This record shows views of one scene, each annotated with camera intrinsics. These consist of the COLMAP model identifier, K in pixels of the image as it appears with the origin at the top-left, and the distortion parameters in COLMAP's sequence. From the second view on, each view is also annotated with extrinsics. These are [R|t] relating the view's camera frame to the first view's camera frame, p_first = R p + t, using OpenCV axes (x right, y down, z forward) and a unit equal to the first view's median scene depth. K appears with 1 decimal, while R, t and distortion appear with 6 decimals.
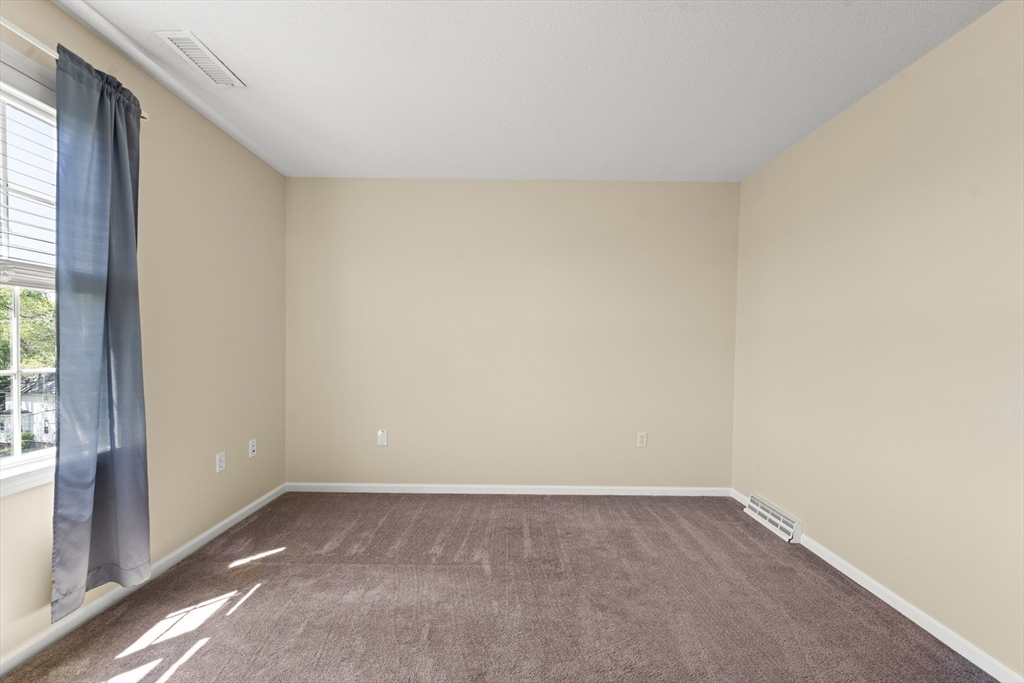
lens RADIAL K [[399.7, 0, 512.7], [0, 399.7, 349.5], [0, 0, 1]] dist [-0.002867, 0.001219]
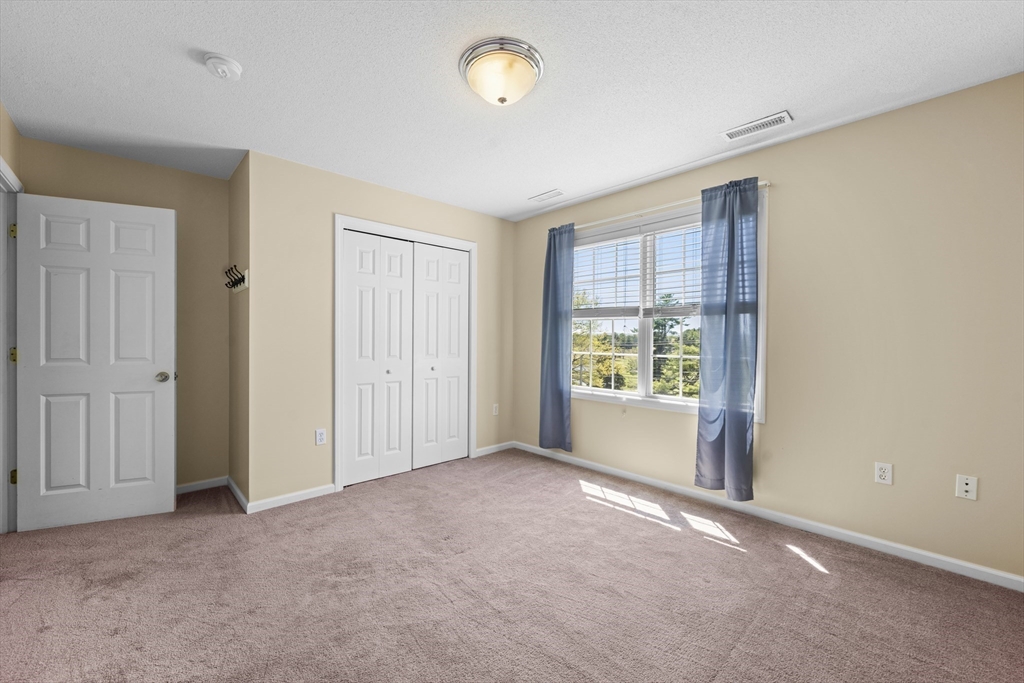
lens RADIAL K [[399.7, 0, 520.1], [0, 399.7, 343.1], [0, 0, 1]] dist [-0.002867, 0.001219]
pose [[-0.713336, -0.024205, -0.700404, 0.571676], [-0.031041, 0.999514, -0.002928, 0.012968], [0.700135, 0.019653, -0.713740, 1.199633]]
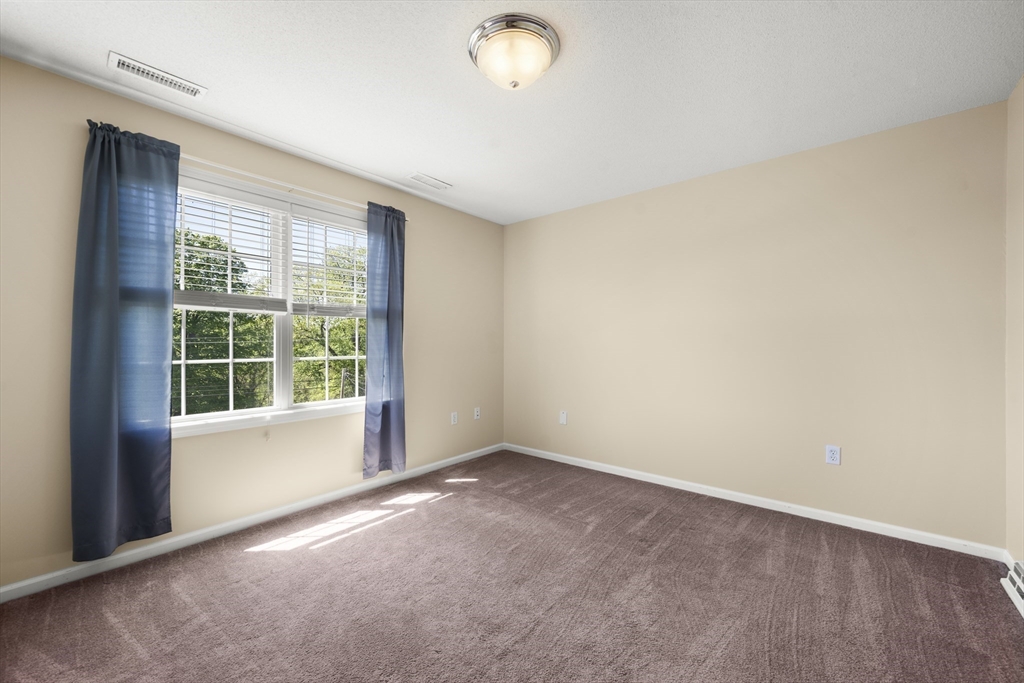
lens RADIAL K [[399.7, 0, 527.3], [0, 399.7, 335.6], [0, 0, 1]] dist [-0.002867, 0.001219]
pose [[0.781338, -0.020813, -0.623761, 0.543658], [0.001235, 0.999493, -0.031804, 0.006563], [0.624107, 0.024079, 0.780968, -0.067671]]
